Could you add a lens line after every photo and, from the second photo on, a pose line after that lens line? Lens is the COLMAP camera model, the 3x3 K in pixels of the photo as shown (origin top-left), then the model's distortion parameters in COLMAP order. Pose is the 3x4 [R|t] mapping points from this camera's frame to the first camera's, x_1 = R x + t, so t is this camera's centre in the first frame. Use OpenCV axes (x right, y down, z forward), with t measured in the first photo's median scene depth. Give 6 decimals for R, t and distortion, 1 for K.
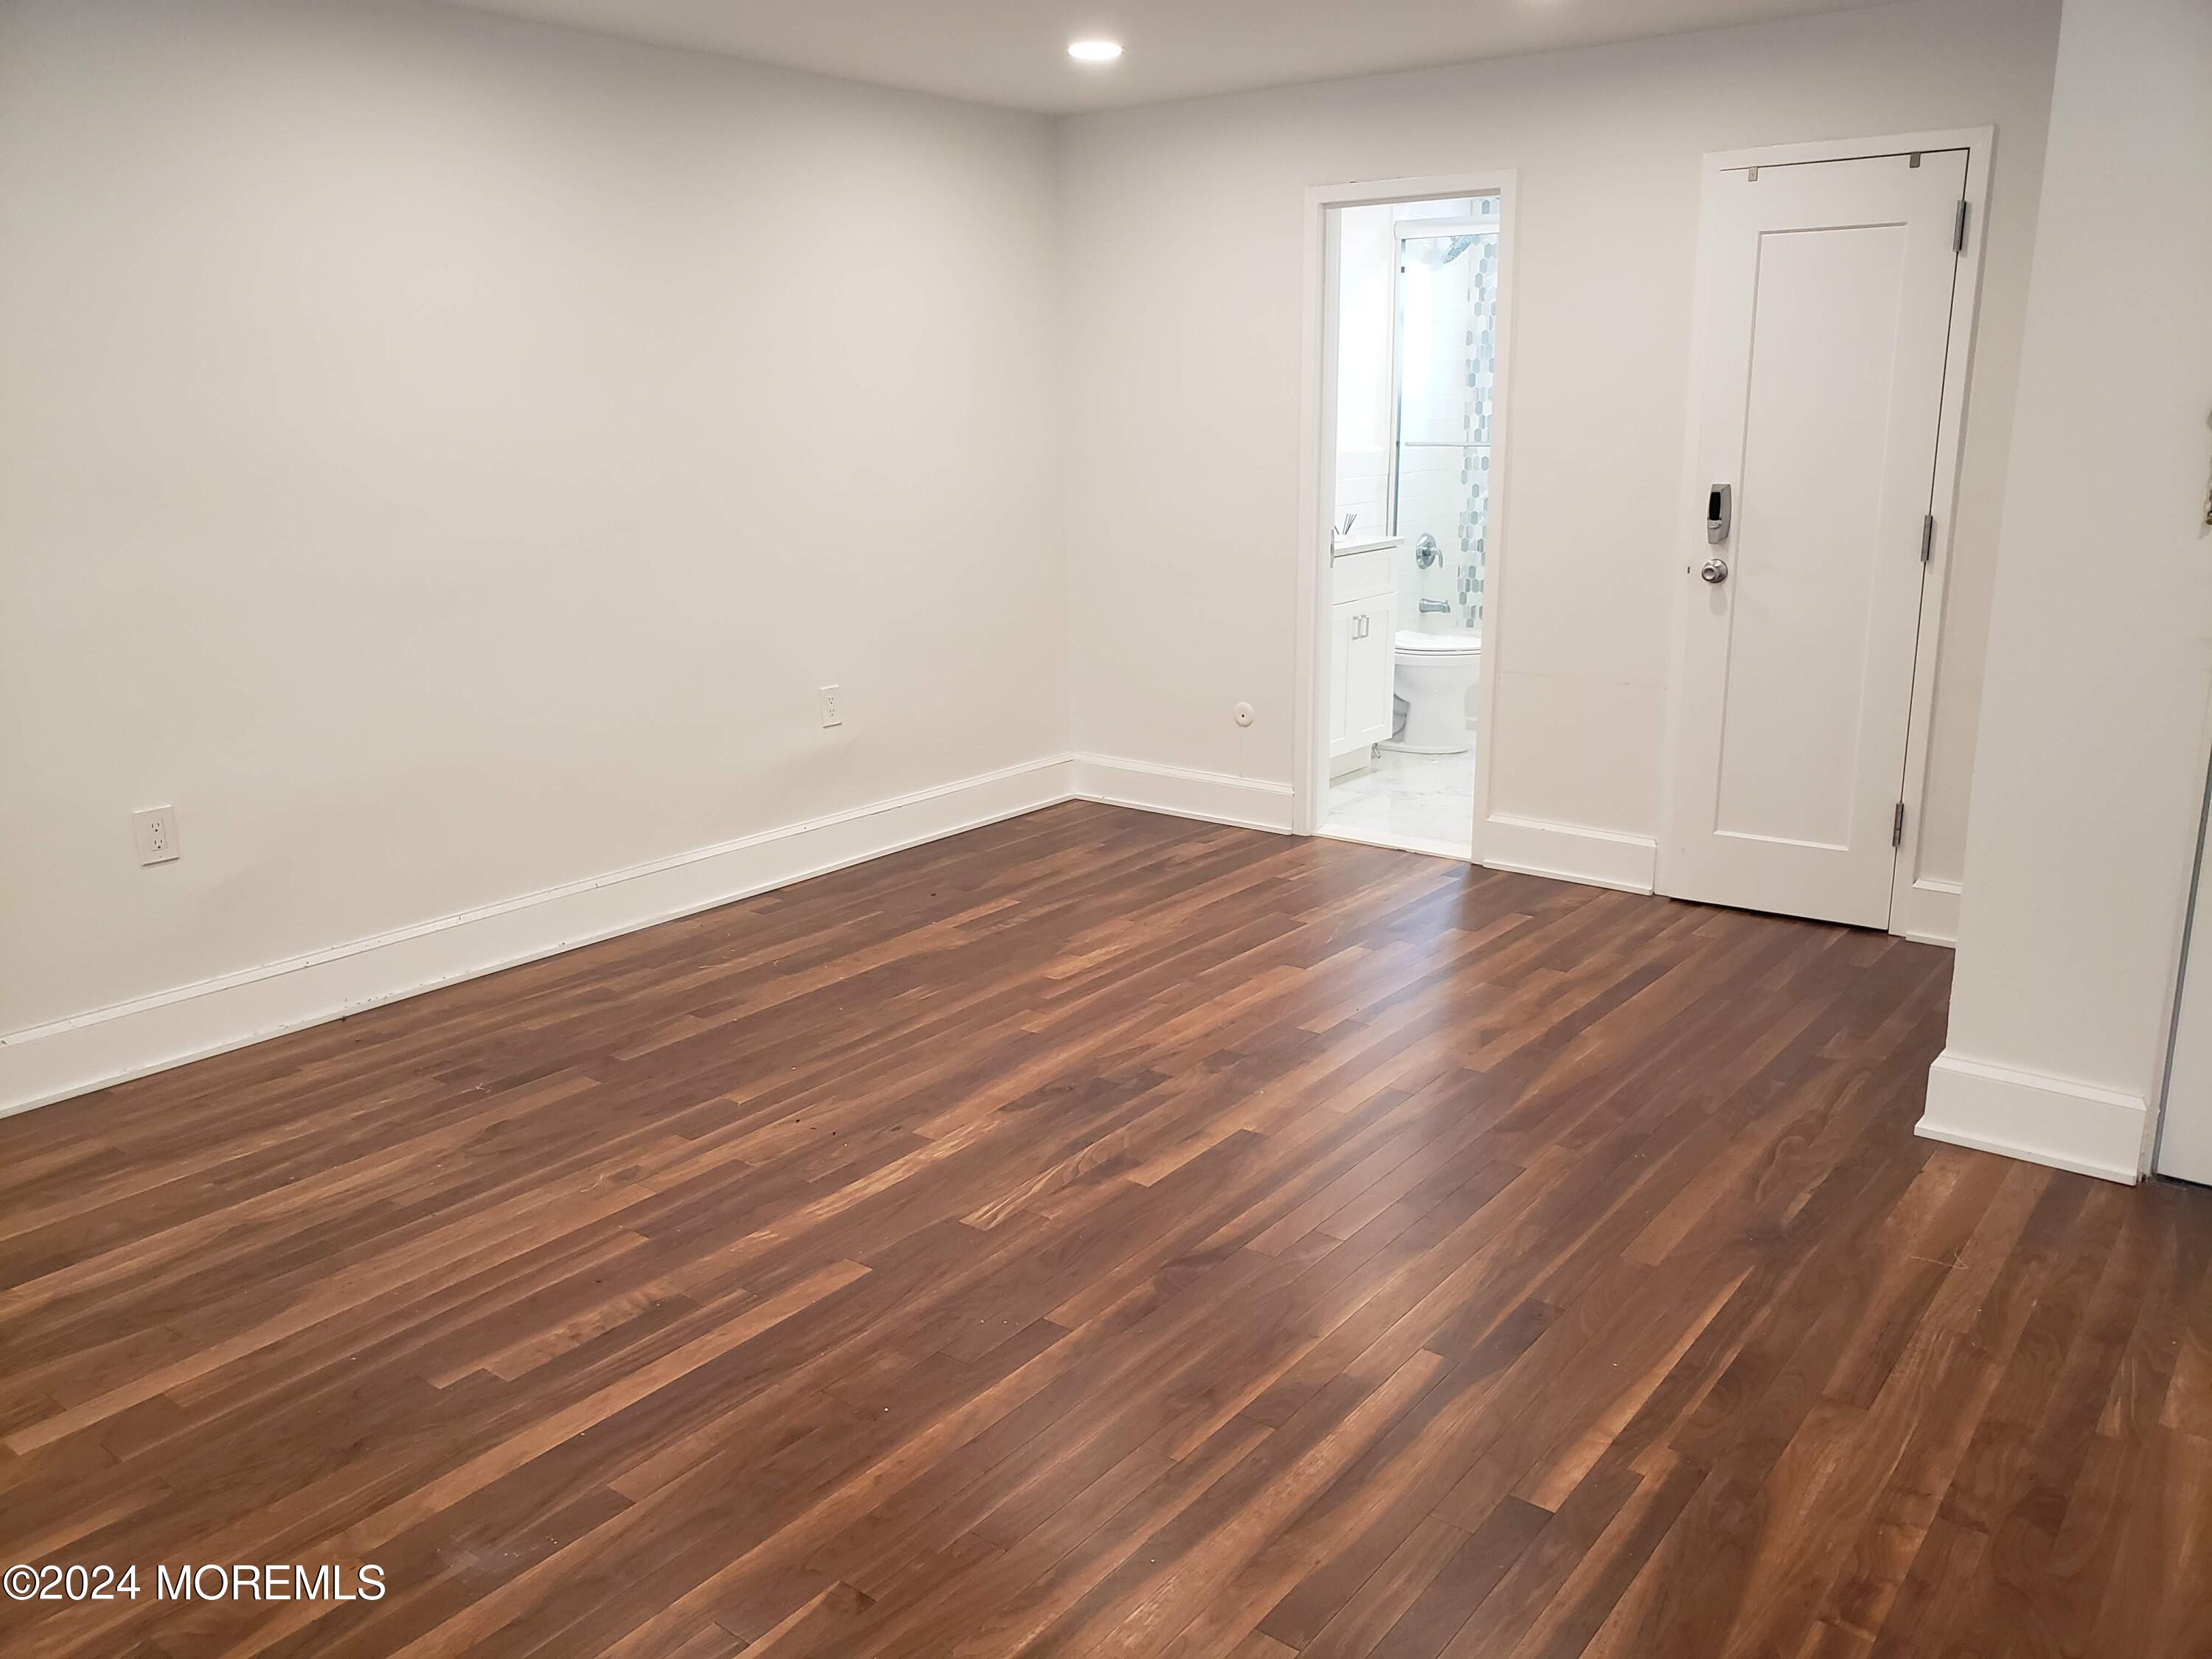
lens RADIAL K [[1727.5, 0, 1111.2], [0, 1727.5, 819.3], [0, 0, 1]] dist [0.023724, -0.020780]
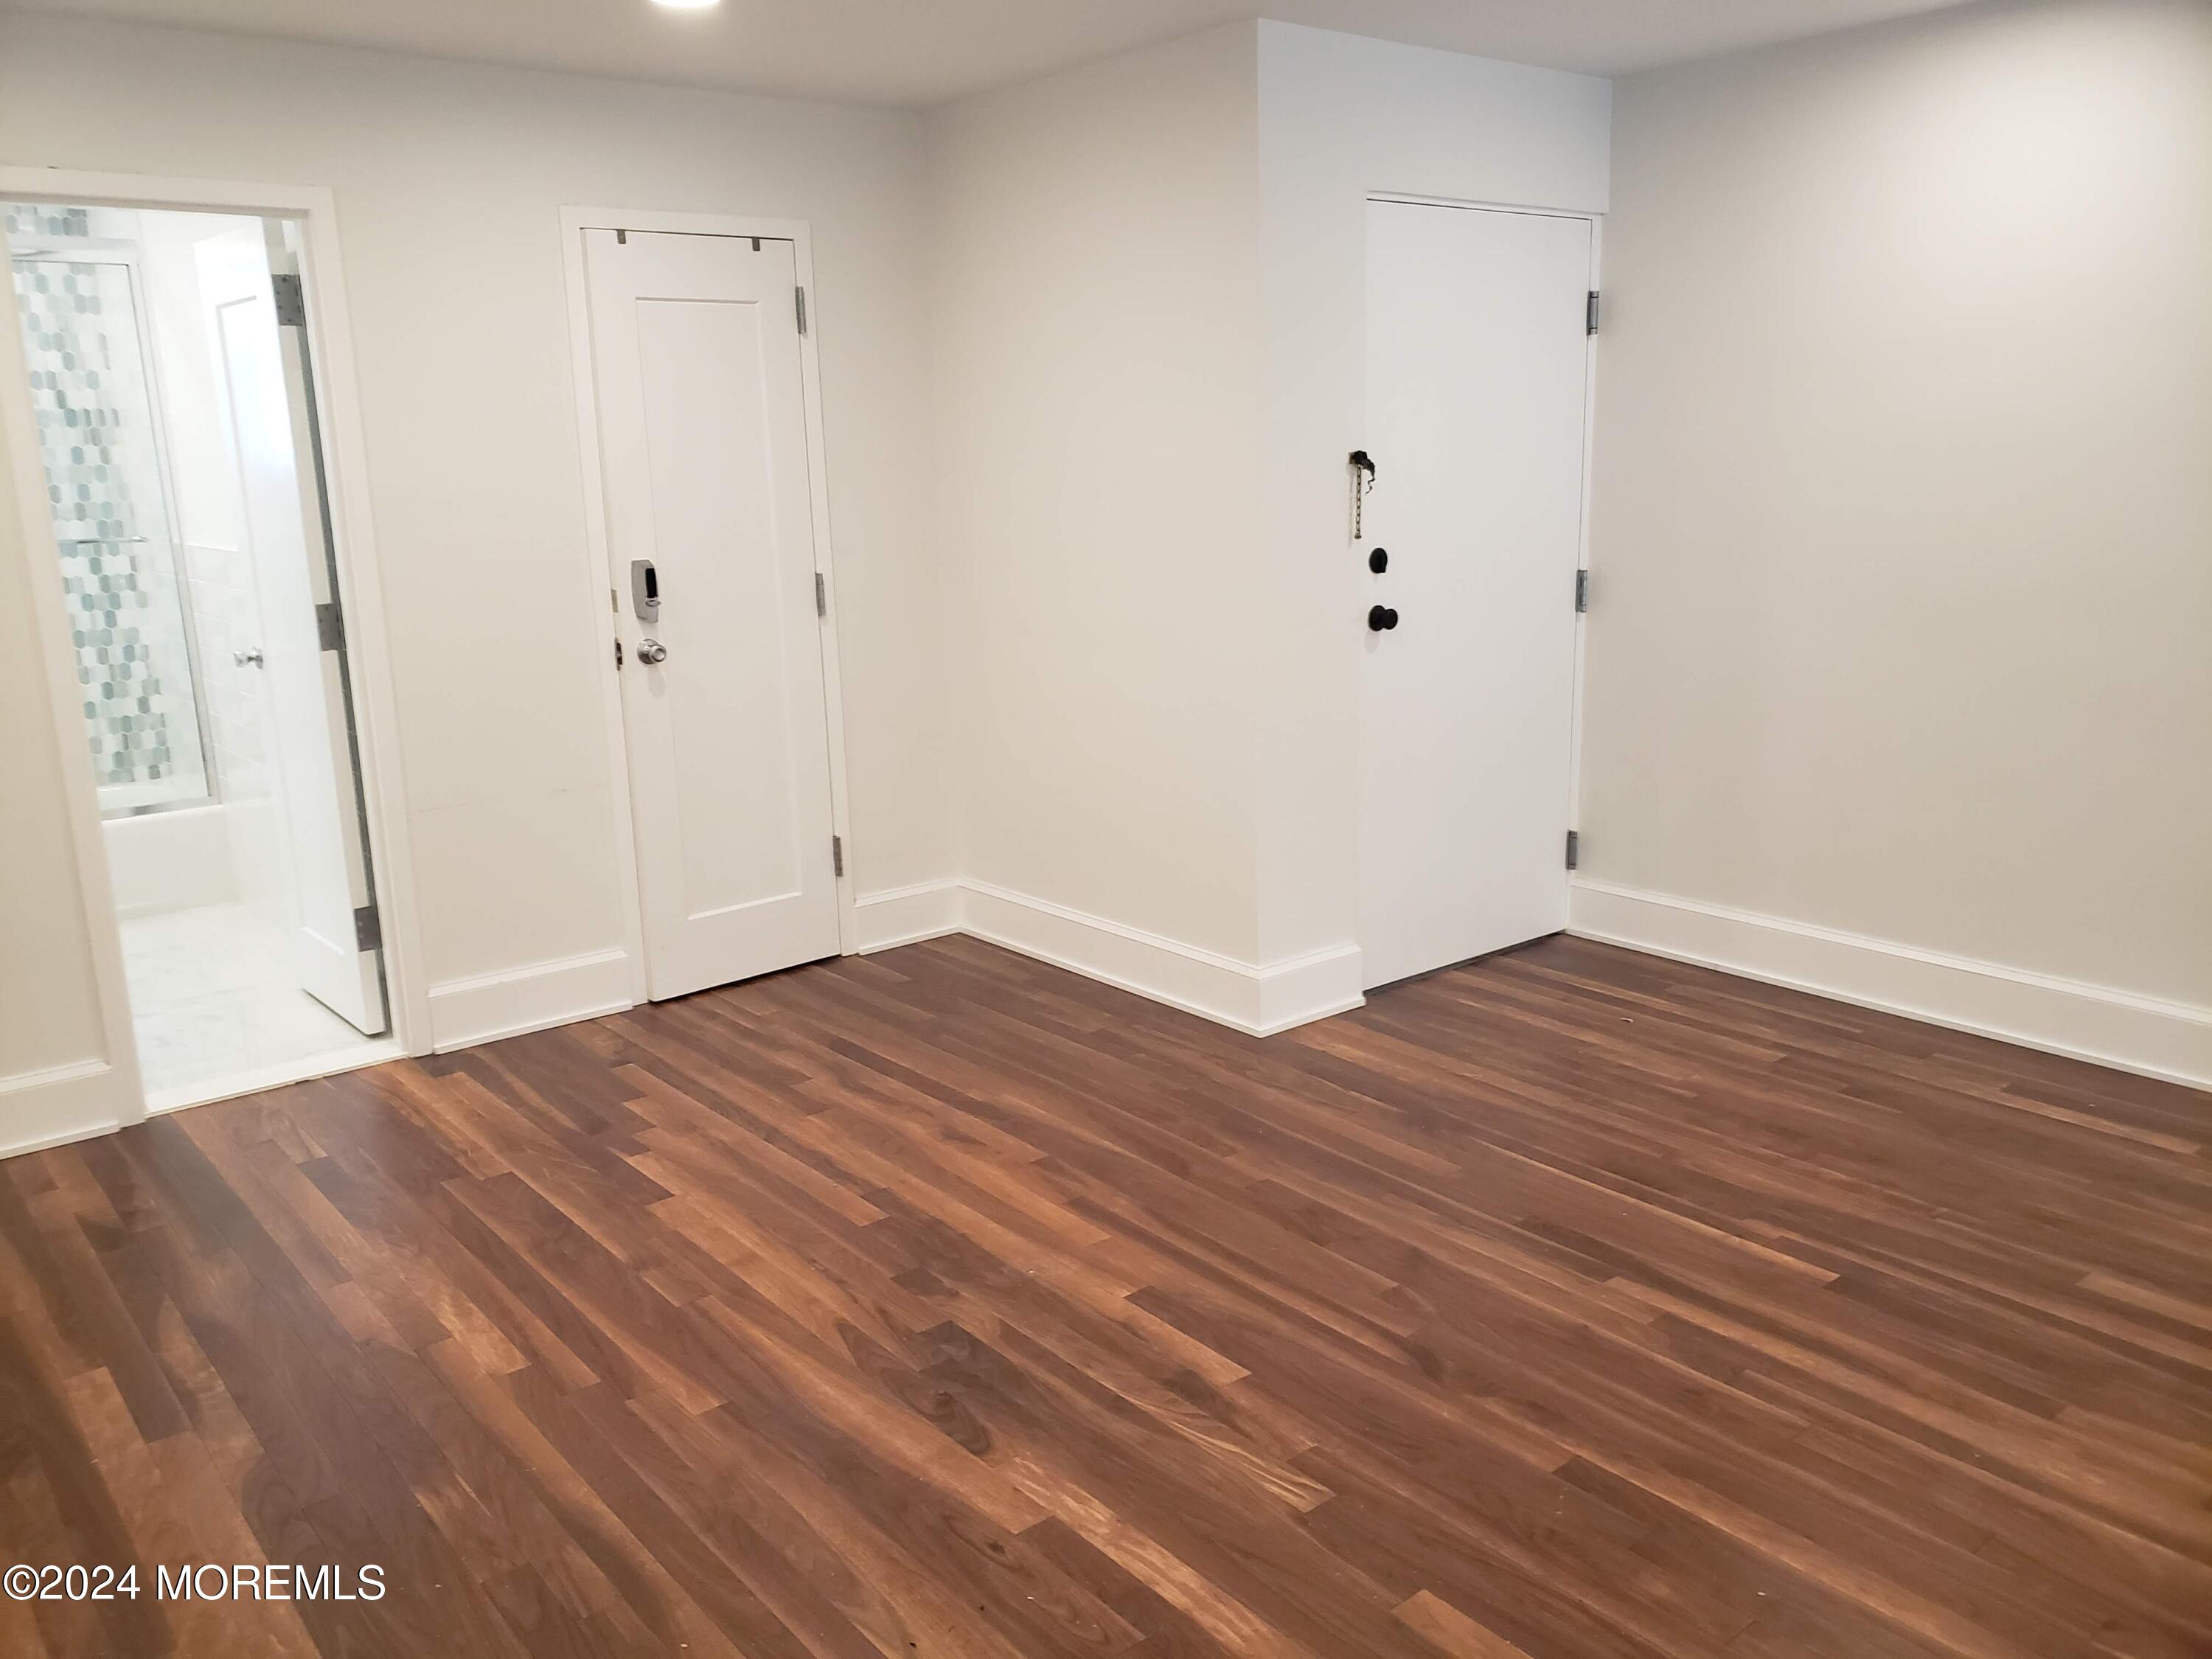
lens RADIAL K [[1727.5, 0, 1097.6], [0, 1727.5, 816.5], [0, 0, 1]] dist [0.023724, -0.020780]
pose [[0.225963, -0.209770, 0.951282, -0.639534], [0.253924, 0.955463, 0.150376, -0.169354], [-0.940459, 0.207574, 0.269165, 0.661411]]
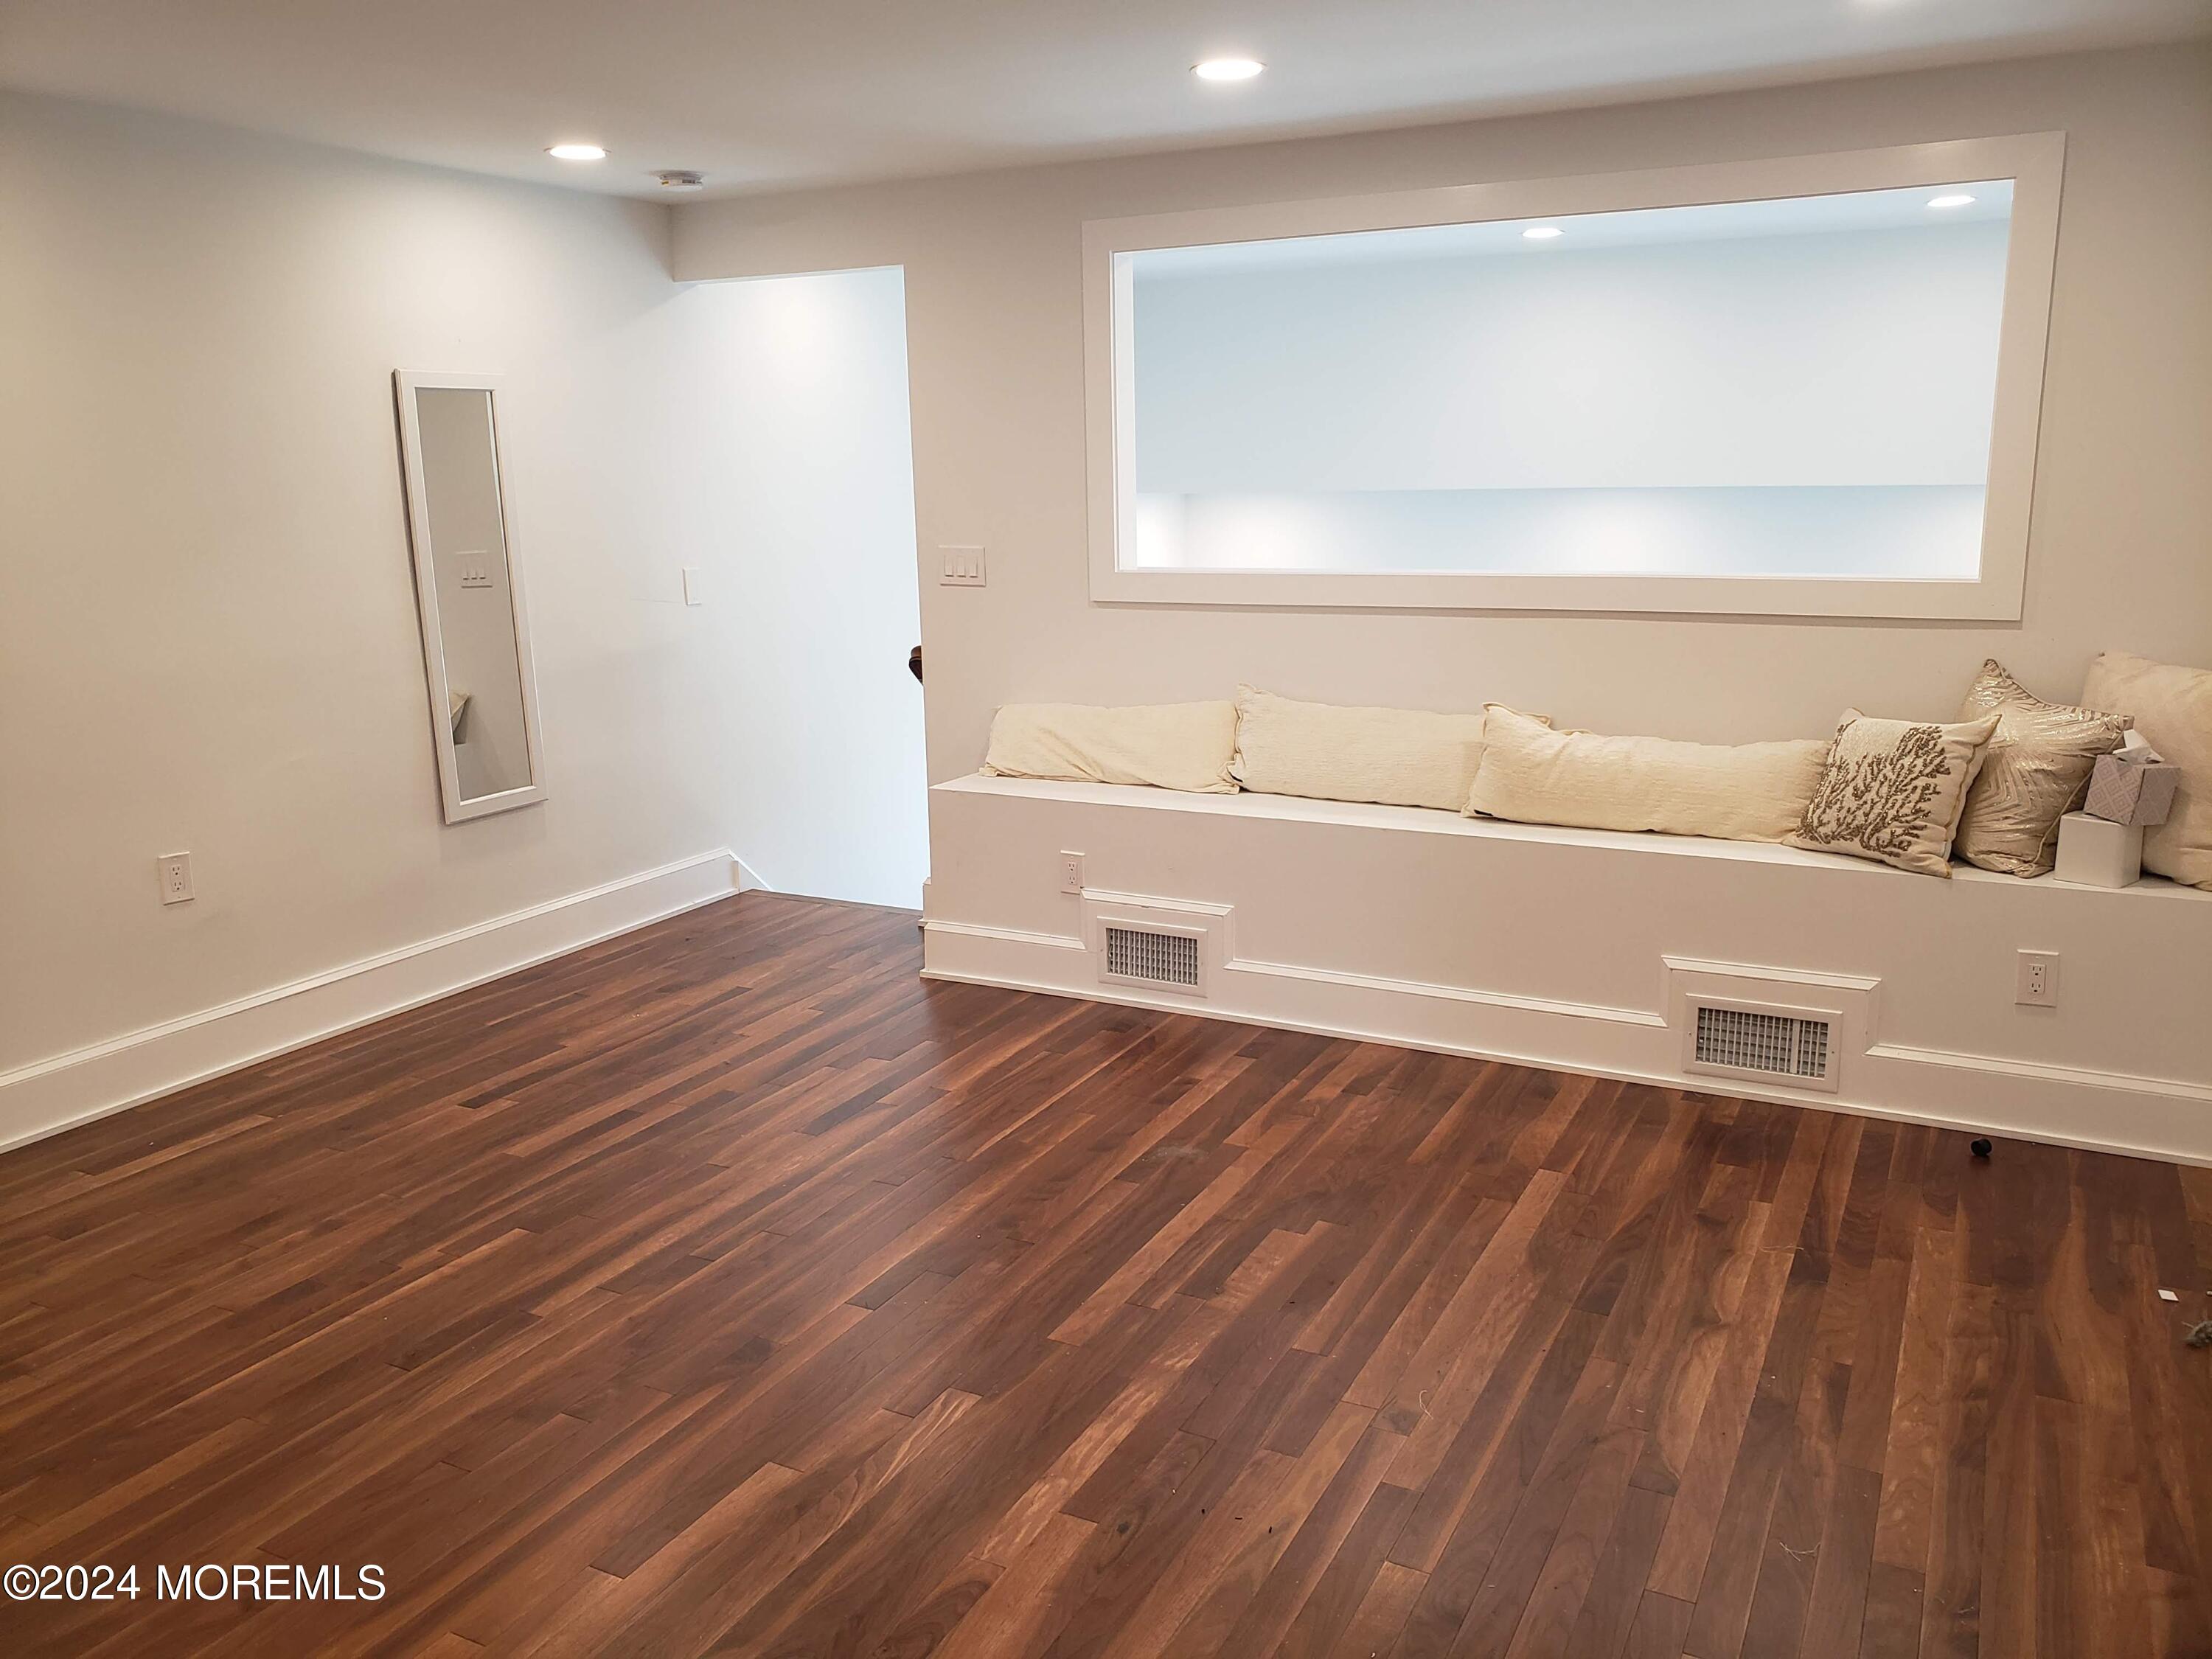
lens RADIAL K [[1727.5, 0, 1110.1], [0, 1727.5, 838.9], [0, 0, 1]] dist [0.023724, -0.020780]
pose [[-0.983972, 0.066266, -0.165556, -0.018342], [-0.013810, 0.897288, 0.441229, -0.357499], [0.177790, 0.436443, -0.881991, 1.377691]]
